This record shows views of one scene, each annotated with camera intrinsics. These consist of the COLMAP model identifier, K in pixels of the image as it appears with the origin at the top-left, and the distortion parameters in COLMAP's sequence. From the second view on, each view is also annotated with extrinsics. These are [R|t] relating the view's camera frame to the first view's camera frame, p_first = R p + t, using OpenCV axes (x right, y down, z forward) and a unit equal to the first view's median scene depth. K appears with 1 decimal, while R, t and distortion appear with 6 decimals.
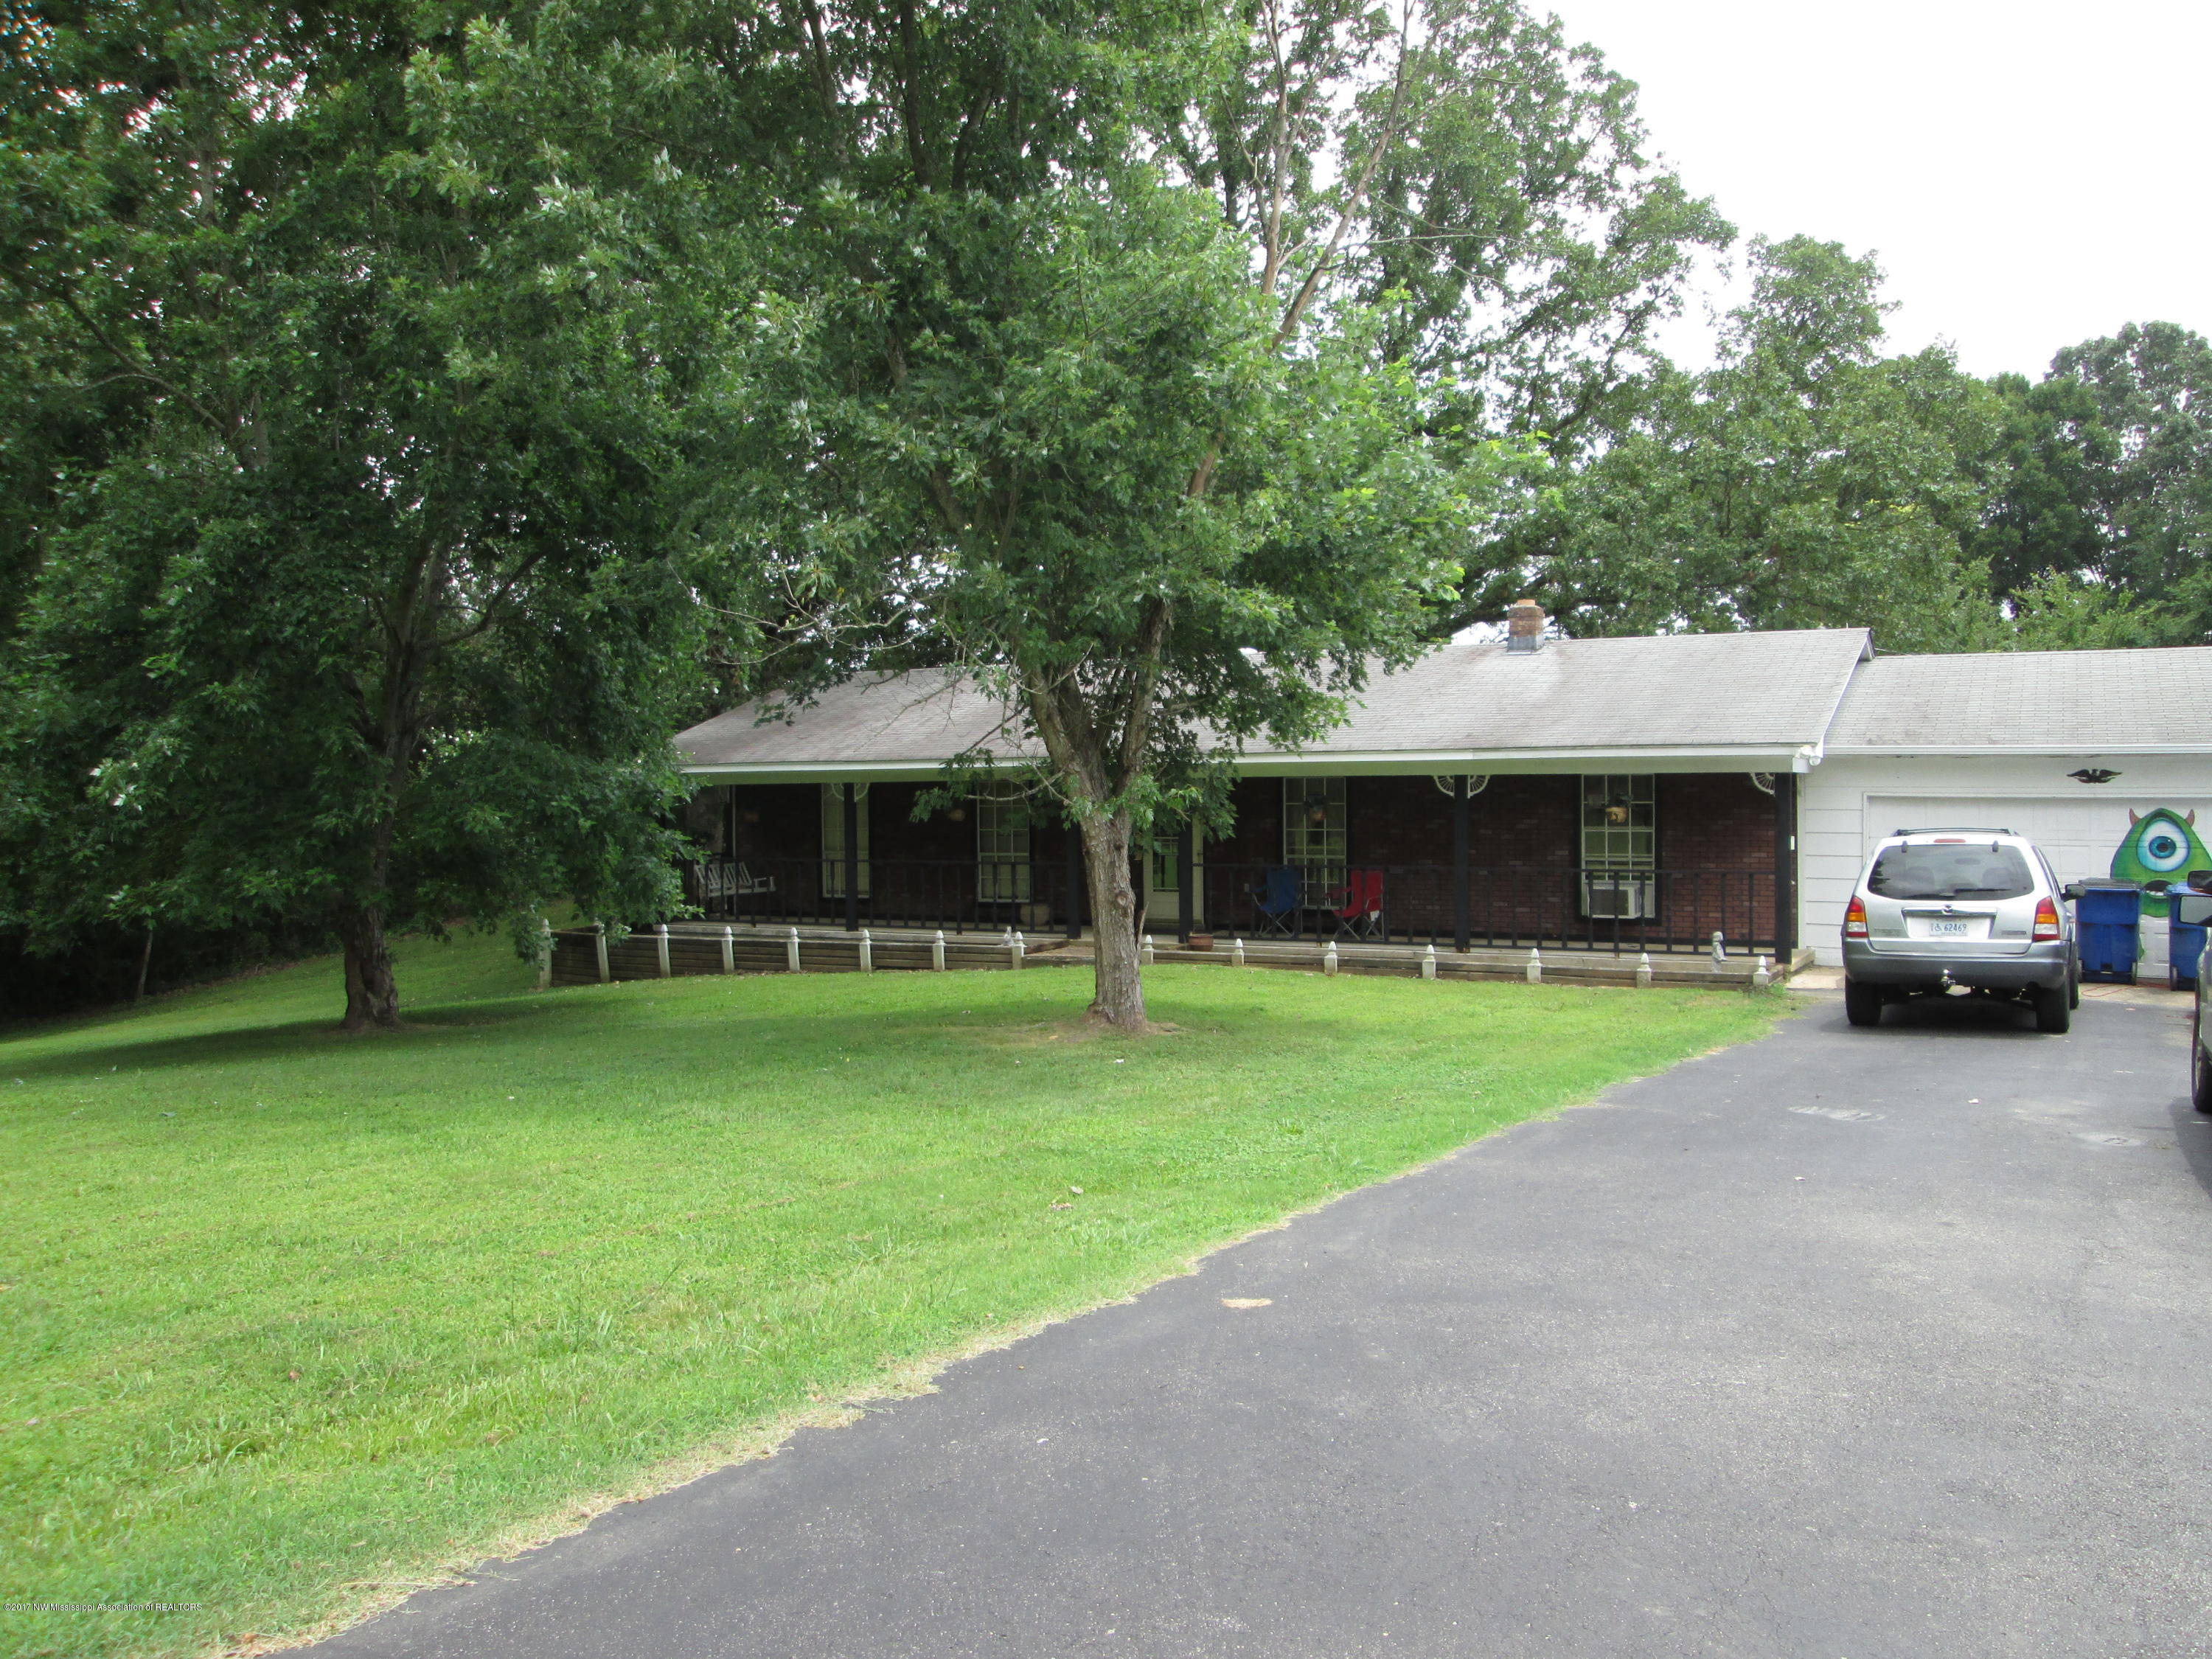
lens RADIAL K [[1840.9, 0, 1092.7], [0, 1840.9, 830.2], [0, 0, 1]] dist [-0.056199, 0.022811]
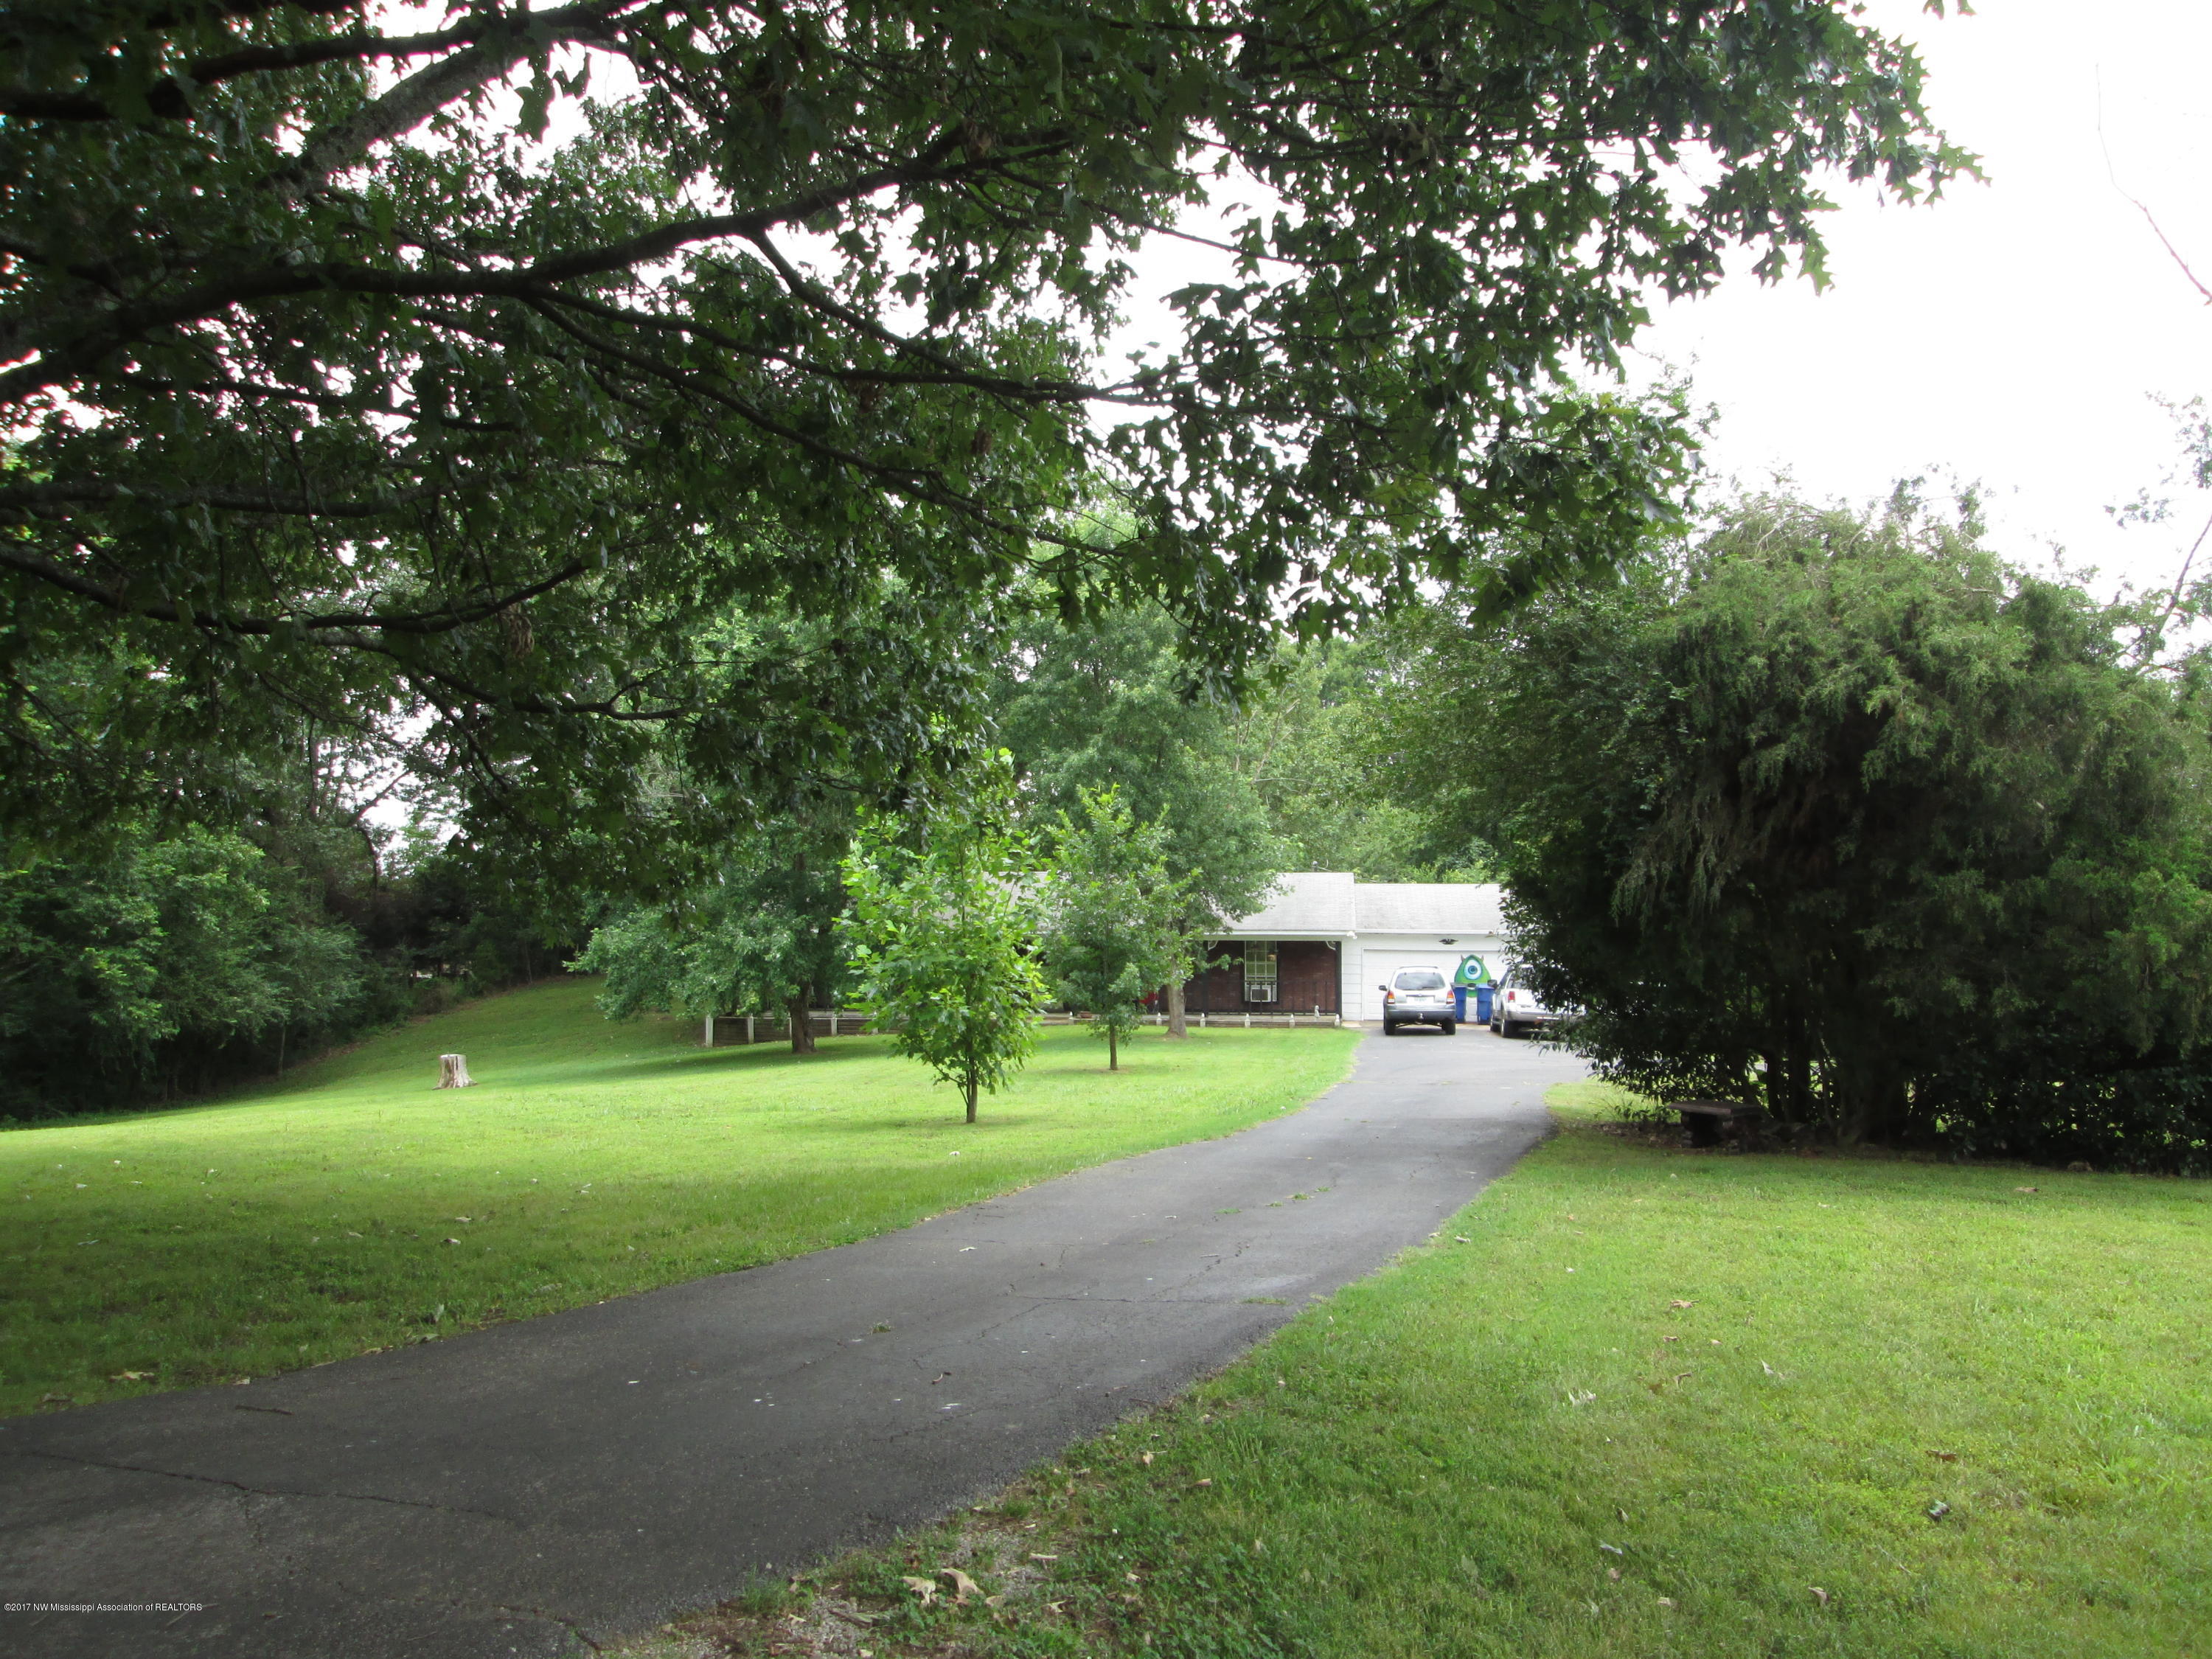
lens RADIAL K [[1840.9, 0, 1103.4], [0, 1840.9, 828.5], [0, 0, 1]] dist [-0.056199, 0.022811]
pose [[0.922090, 0.024865, 0.386176, -0.924226], [-0.001235, 0.998117, -0.061319, -0.031422], [-0.386974, 0.056064, 0.920385, -1.230145]]
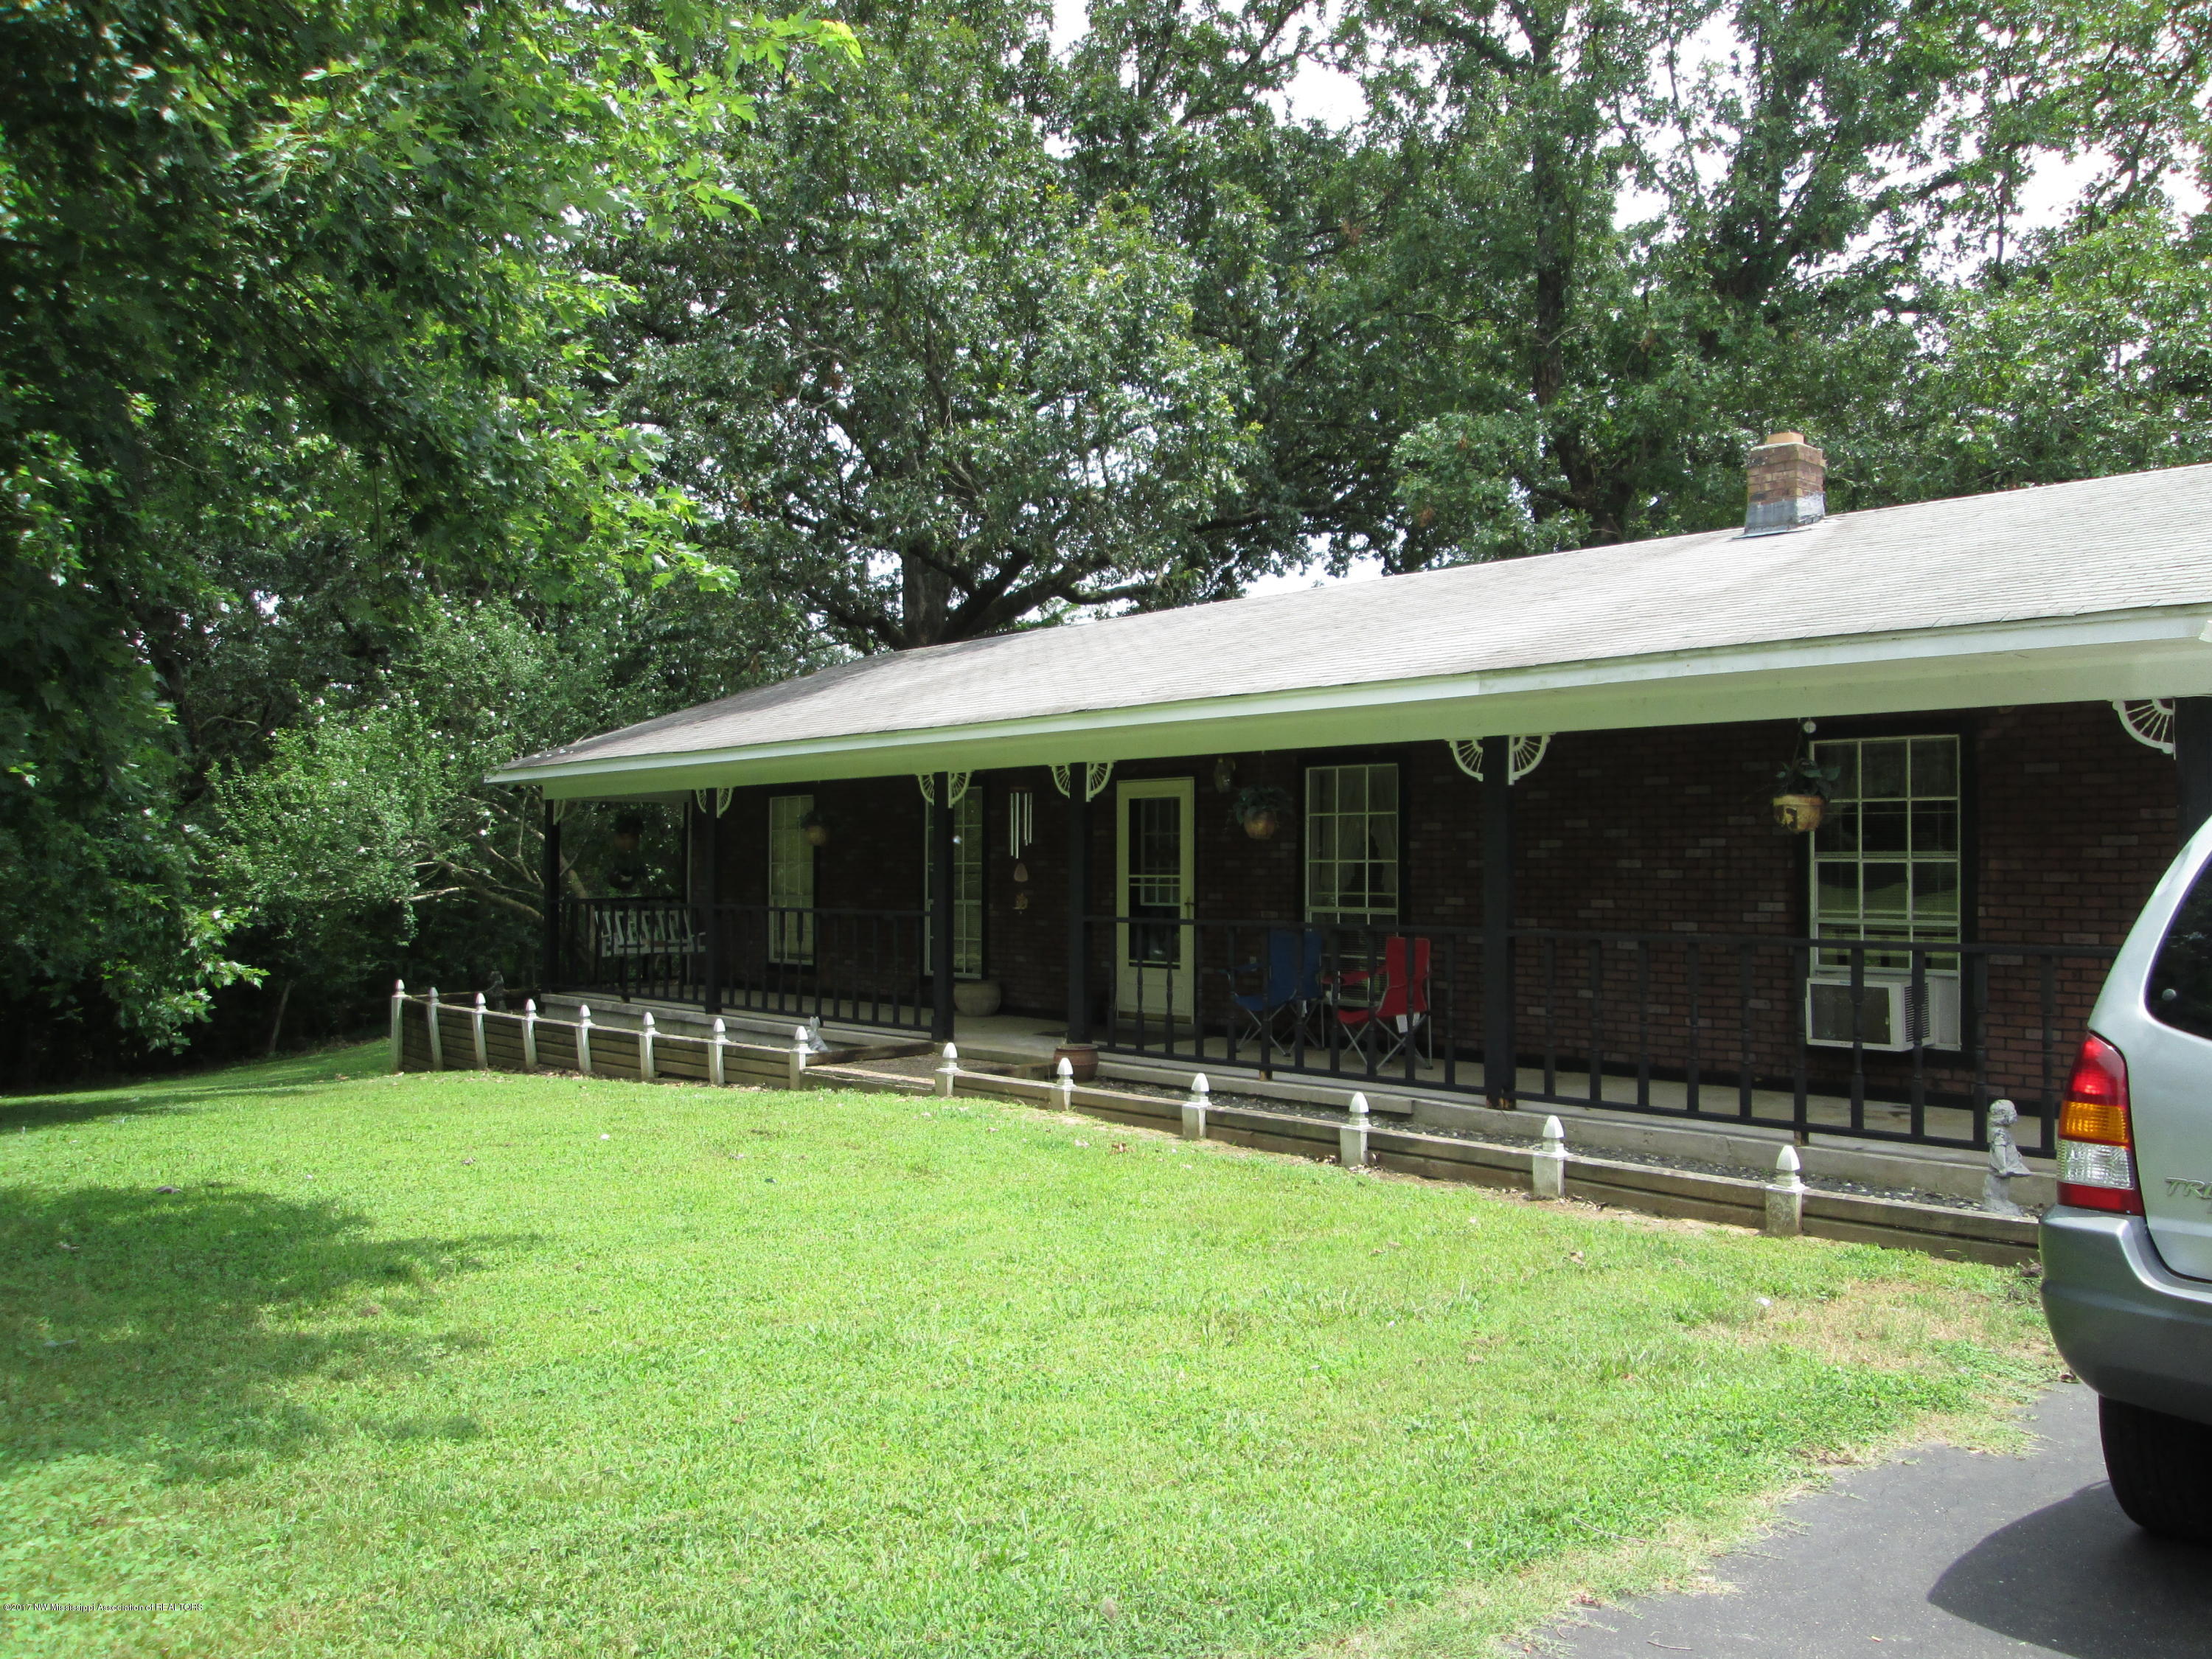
lens RADIAL K [[1840.9, 0, 1101.0], [0, 1840.9, 830.8], [0, 0, 1]] dist [-0.056199, 0.022811]
pose [[0.940594, 0.003690, -0.339513, 0.305590], [-0.017779, 0.999104, -0.038395, 0.016997], [0.339067, 0.042151, 0.939817, 0.592334]]
